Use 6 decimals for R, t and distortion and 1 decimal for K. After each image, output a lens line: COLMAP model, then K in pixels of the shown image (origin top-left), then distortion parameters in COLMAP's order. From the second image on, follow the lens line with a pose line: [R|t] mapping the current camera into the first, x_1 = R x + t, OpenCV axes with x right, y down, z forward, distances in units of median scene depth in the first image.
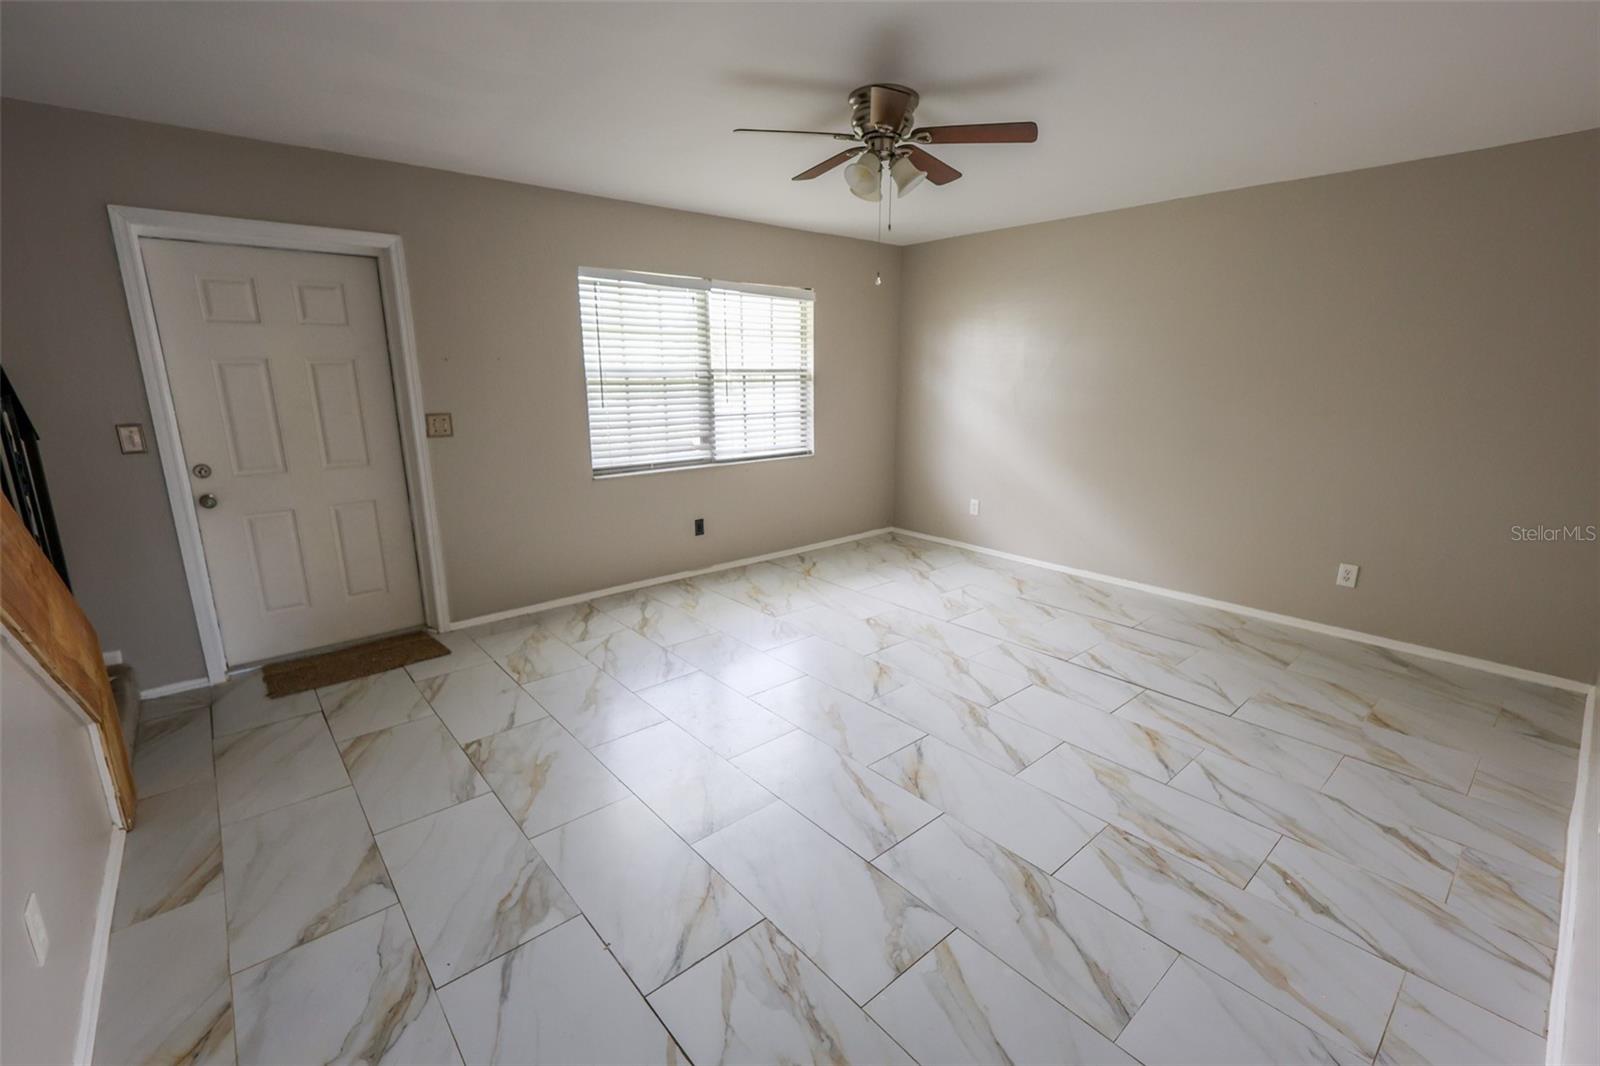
lens RADIAL K [[696.2, 0, 800.0], [0, 696.2, 533.0], [0, 0, 1]] dist [-0.000965, -0.000007]
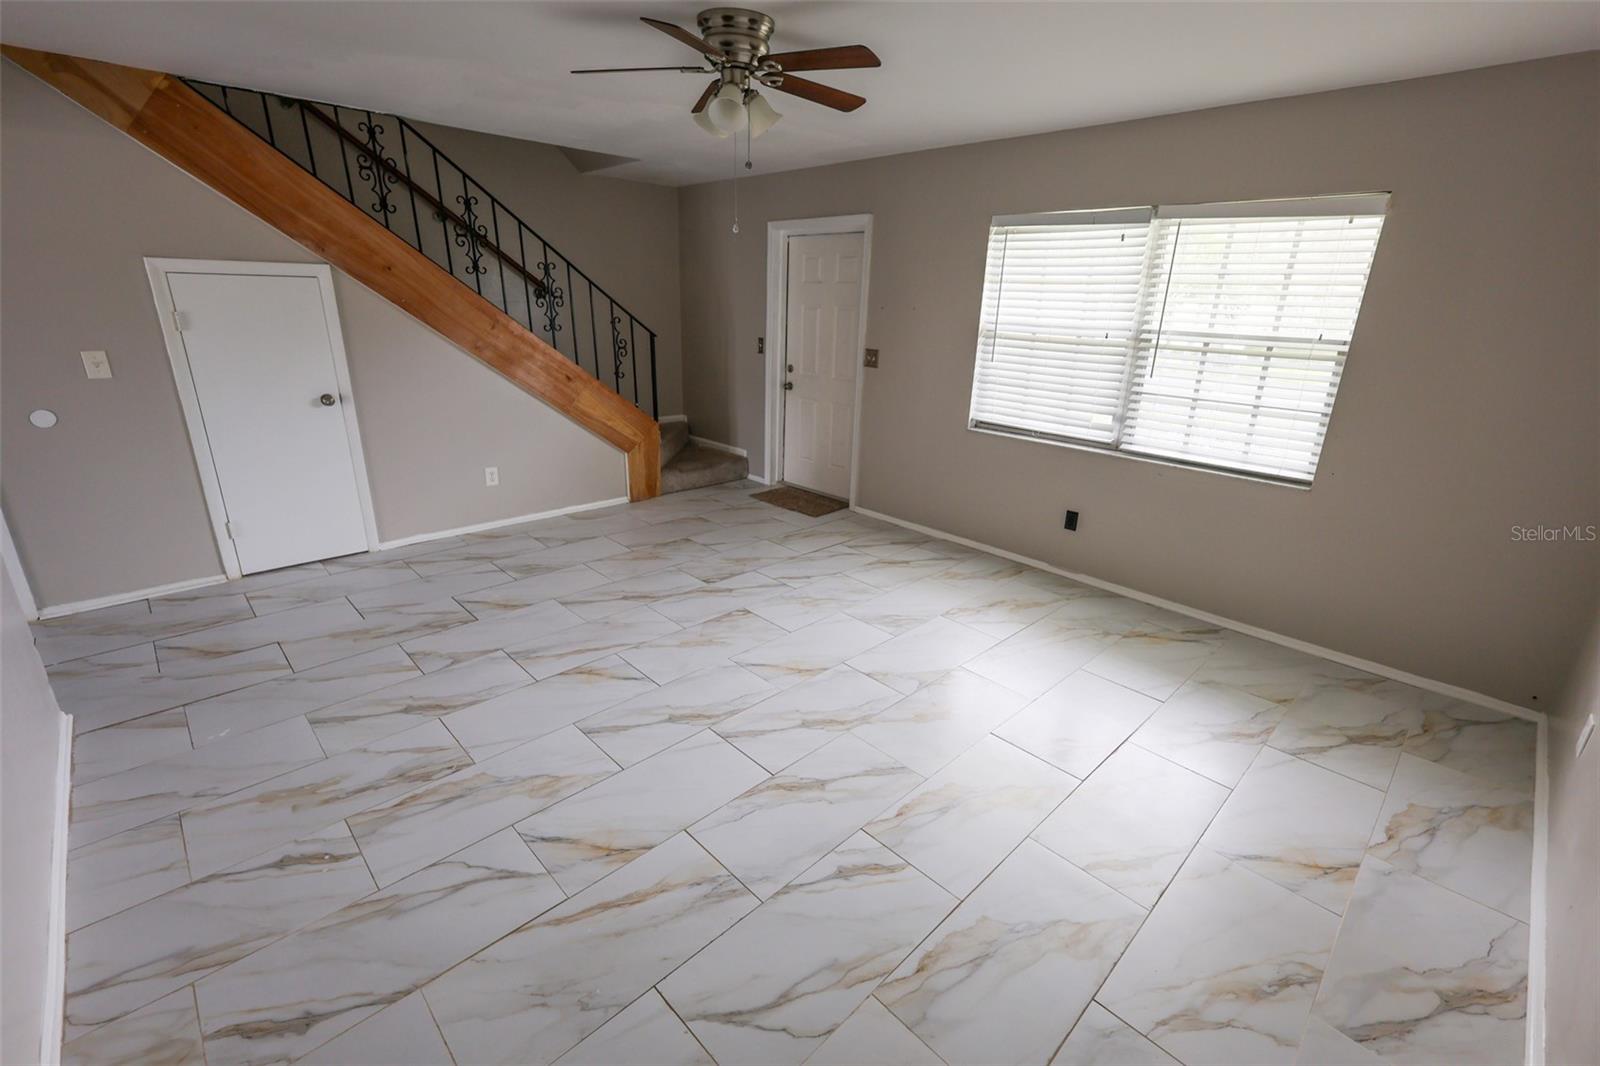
lens RADIAL K [[689.6, 0, 800.0], [0, 689.6, 533.0], [0, 0, 1]] dist [-0.000341, 0.000096]
pose [[0.054904, 0.326516, -0.943596, 0.932618], [-0.259764, 0.917152, 0.302251, -0.240216], [0.964110, 0.228518, 0.135172, 0.869988]]
